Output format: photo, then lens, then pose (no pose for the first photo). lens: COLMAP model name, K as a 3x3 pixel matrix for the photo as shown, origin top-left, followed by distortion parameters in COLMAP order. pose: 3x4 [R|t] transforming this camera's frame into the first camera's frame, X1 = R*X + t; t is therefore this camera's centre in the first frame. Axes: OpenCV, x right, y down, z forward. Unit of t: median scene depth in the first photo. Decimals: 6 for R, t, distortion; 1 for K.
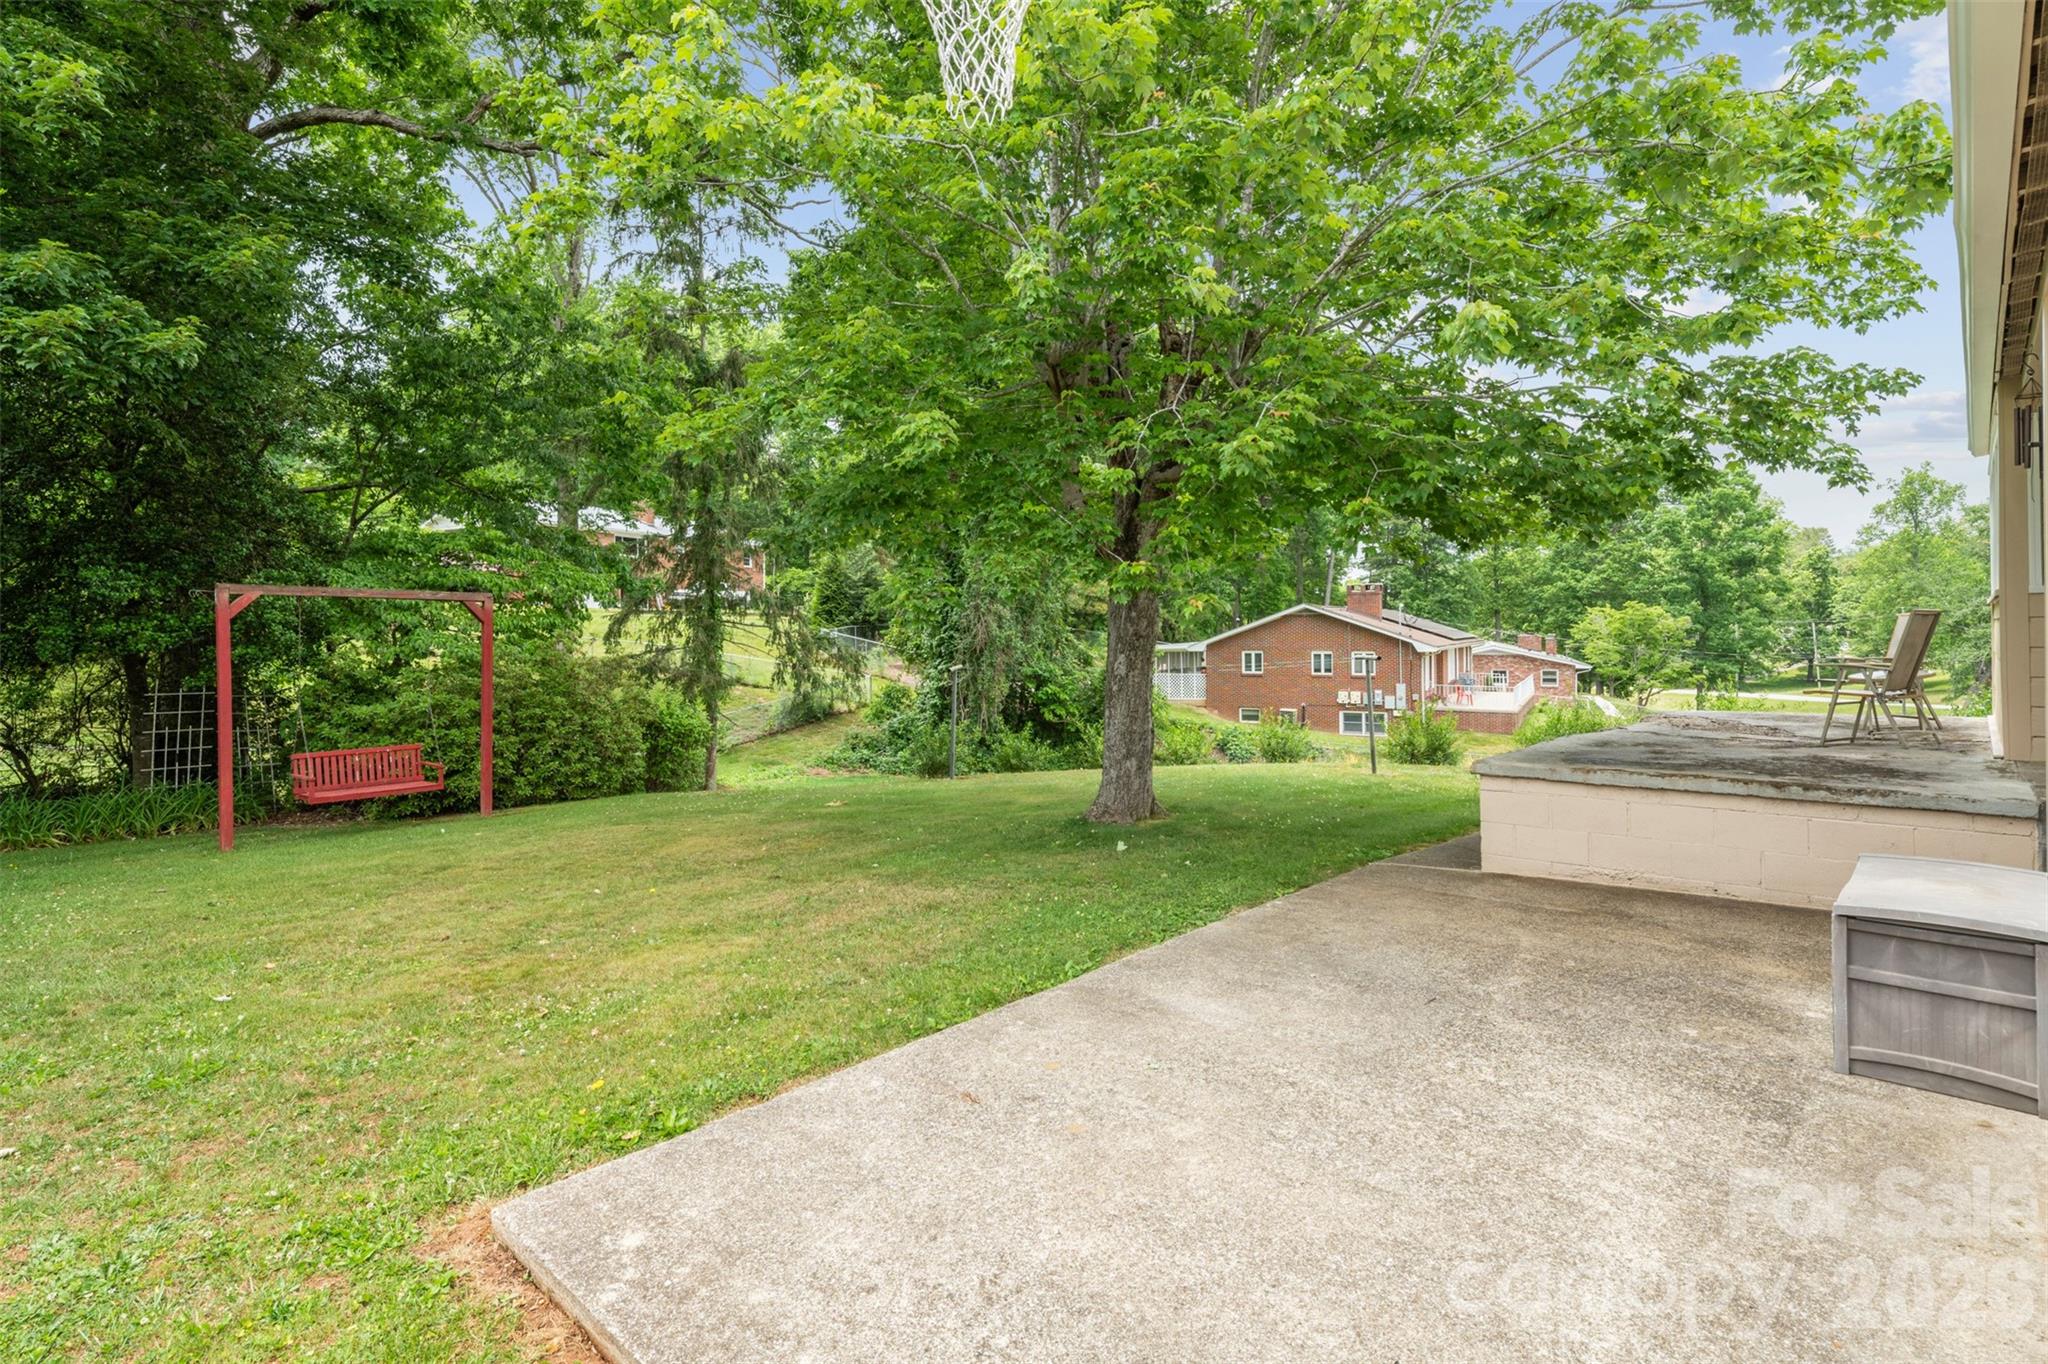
lens RADIAL K [[999.8, 0, 1020.9], [0, 999.8, 675.9], [0, 0, 1]] dist [0.002445, -0.004175]
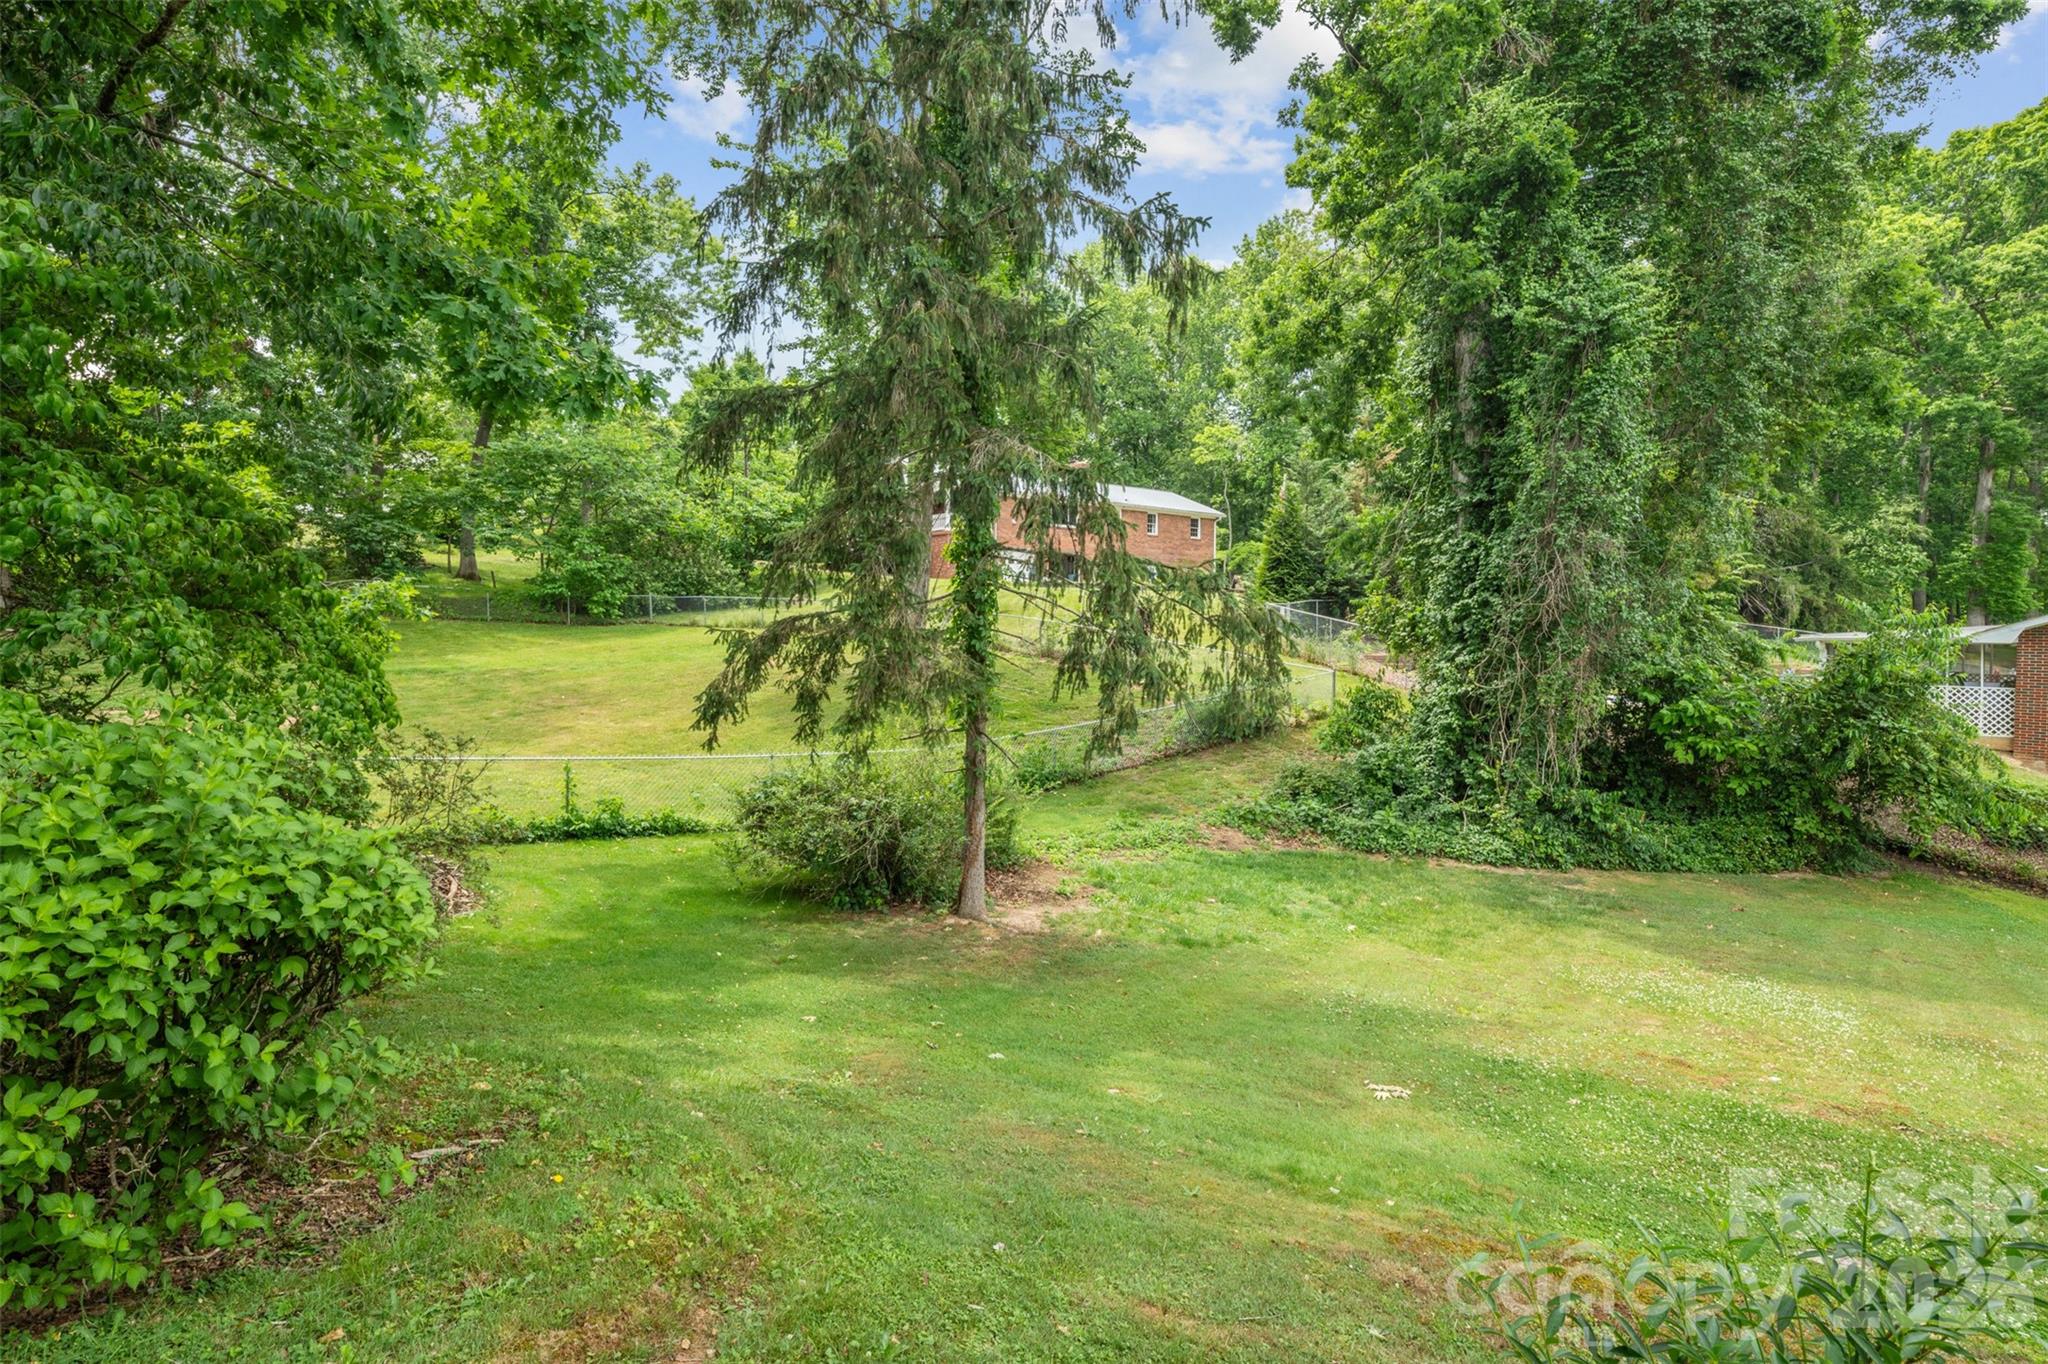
lens RADIAL K [[999.8, 0, 1016.7], [0, 999.8, 668.6], [0, 0, 1]] dist [0.002445, -0.004175]
pose [[0.891690, 0.025365, -0.451935, -0.048789], [-0.025185, 0.999662, 0.006416, -0.000311], [0.451945, 0.005661, 0.892028, 0.393947]]
